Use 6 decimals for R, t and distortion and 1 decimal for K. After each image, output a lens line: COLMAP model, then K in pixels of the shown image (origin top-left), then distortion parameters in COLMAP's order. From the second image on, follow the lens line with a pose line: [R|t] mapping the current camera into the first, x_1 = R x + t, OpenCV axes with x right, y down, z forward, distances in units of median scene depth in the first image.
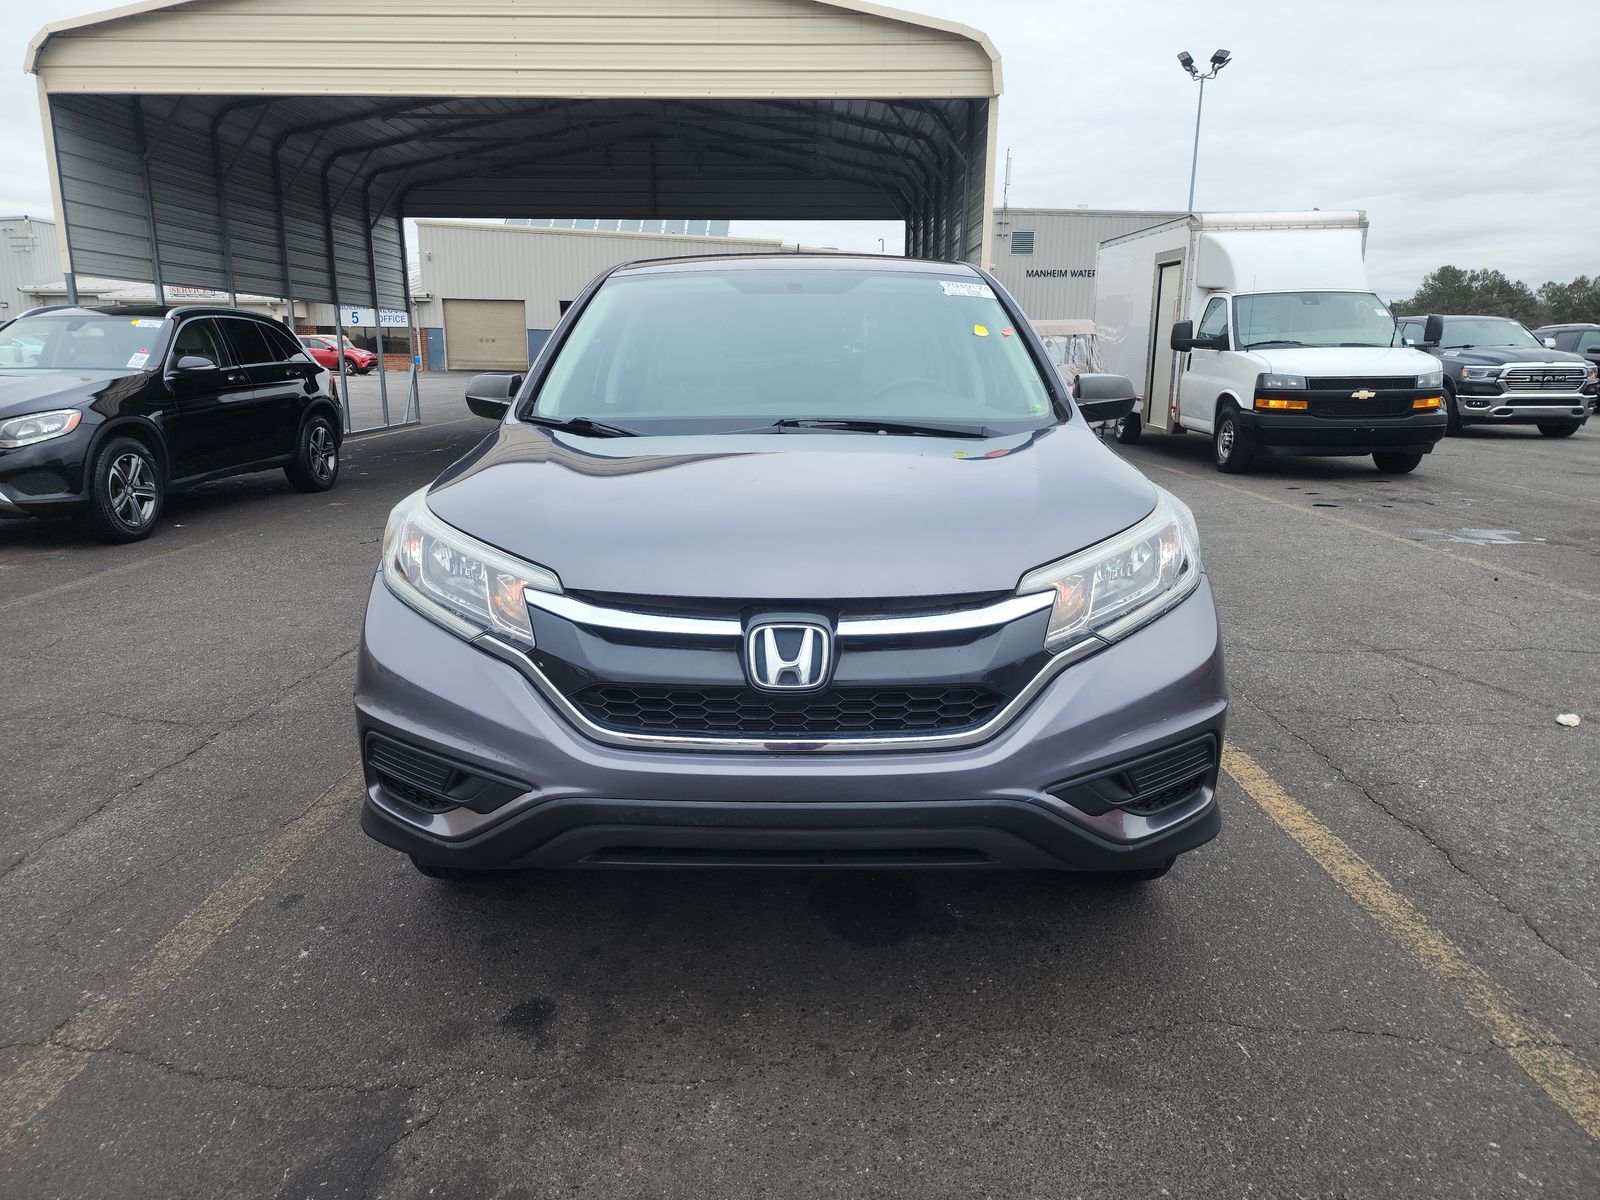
lens RADIAL K [[1075.8, 0, 800.0], [0, 1075.8, 600.0], [0, 0, 1]] dist [0.067038, -0.054678]
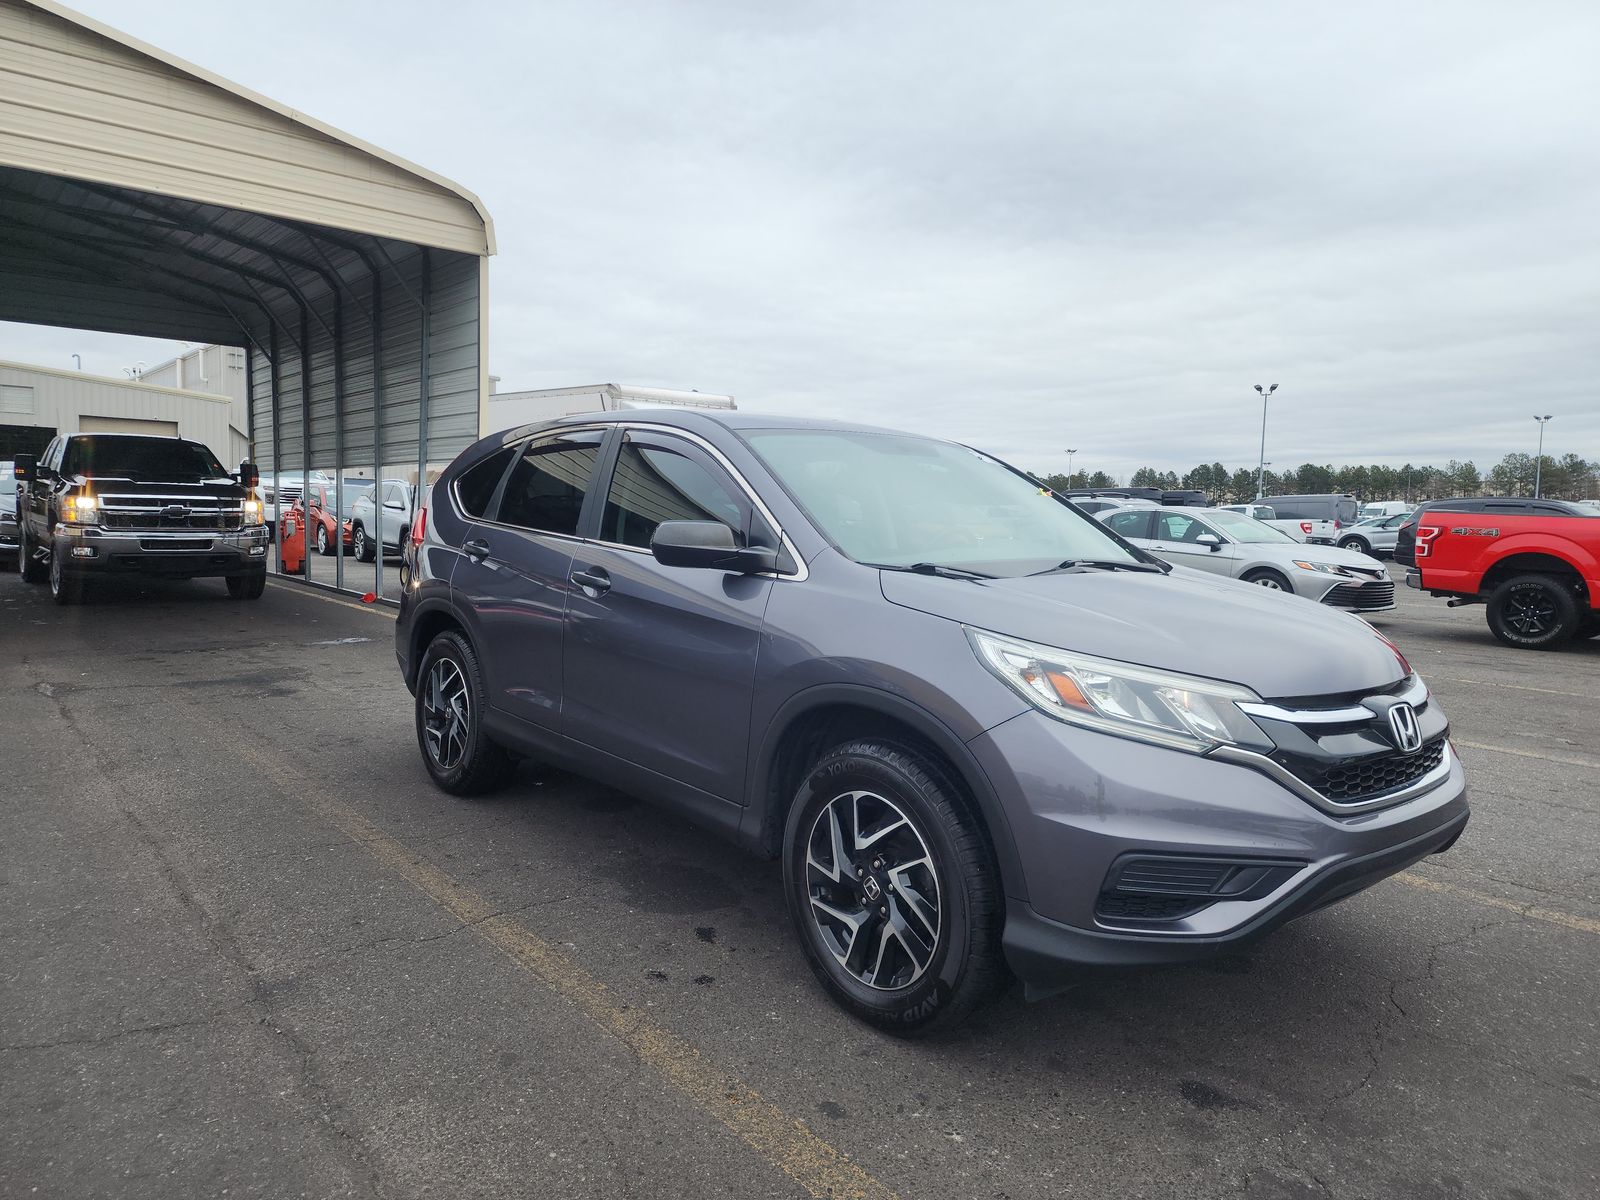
lens RADIAL K [[1076.5, 0, 800.0], [0, 1076.5, 600.0], [0, 0, 1]] dist [0.087711, -0.076310]
pose [[0.745670, -0.037762, 0.665244, -0.654111], [0.123853, 0.988849, -0.082695, -0.038240], [-0.654703, 0.144056, 0.742032, 0.186665]]
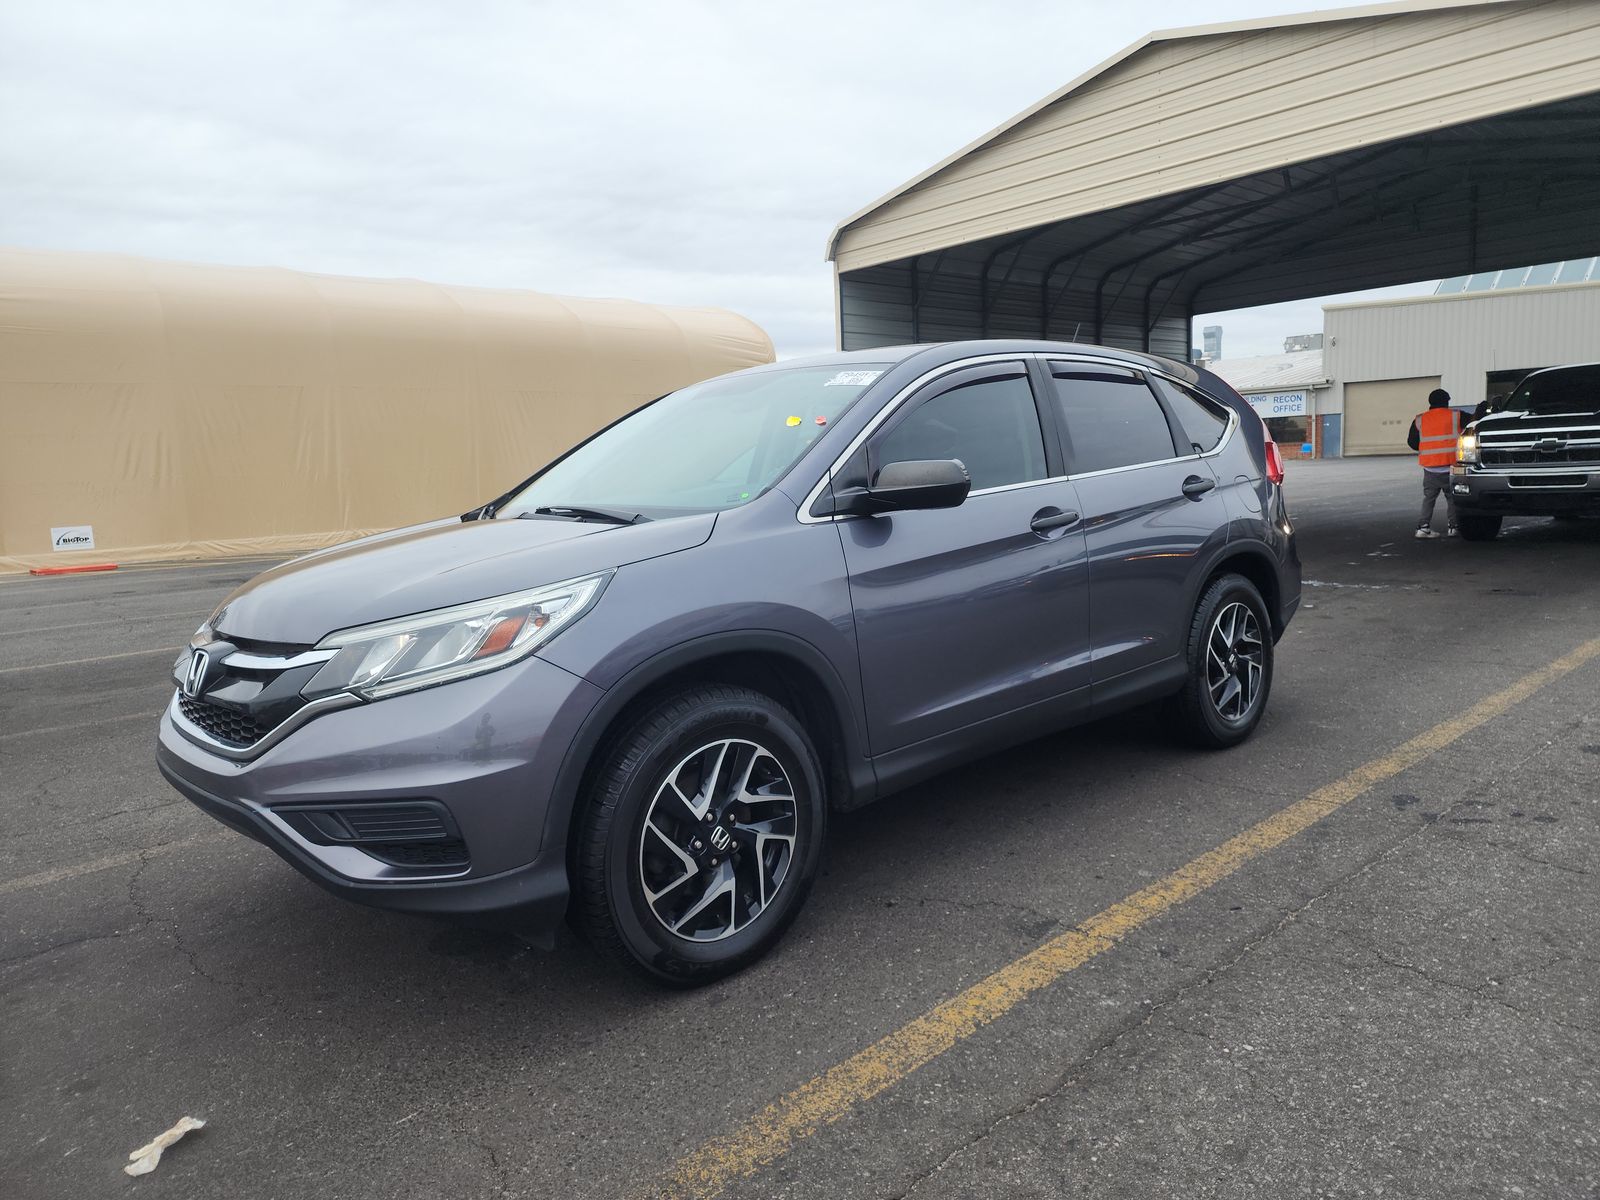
lens RADIAL K [[1076.5, 0, 800.0], [0, 1076.5, 600.0], [0, 0, 1]] dist [0.087711, -0.076310]
pose [[0.672633, 0.057073, -0.737772, 0.674318], [-0.117417, 0.992622, -0.030263, -0.039670], [0.730601, 0.106982, 0.674372, 0.255183]]
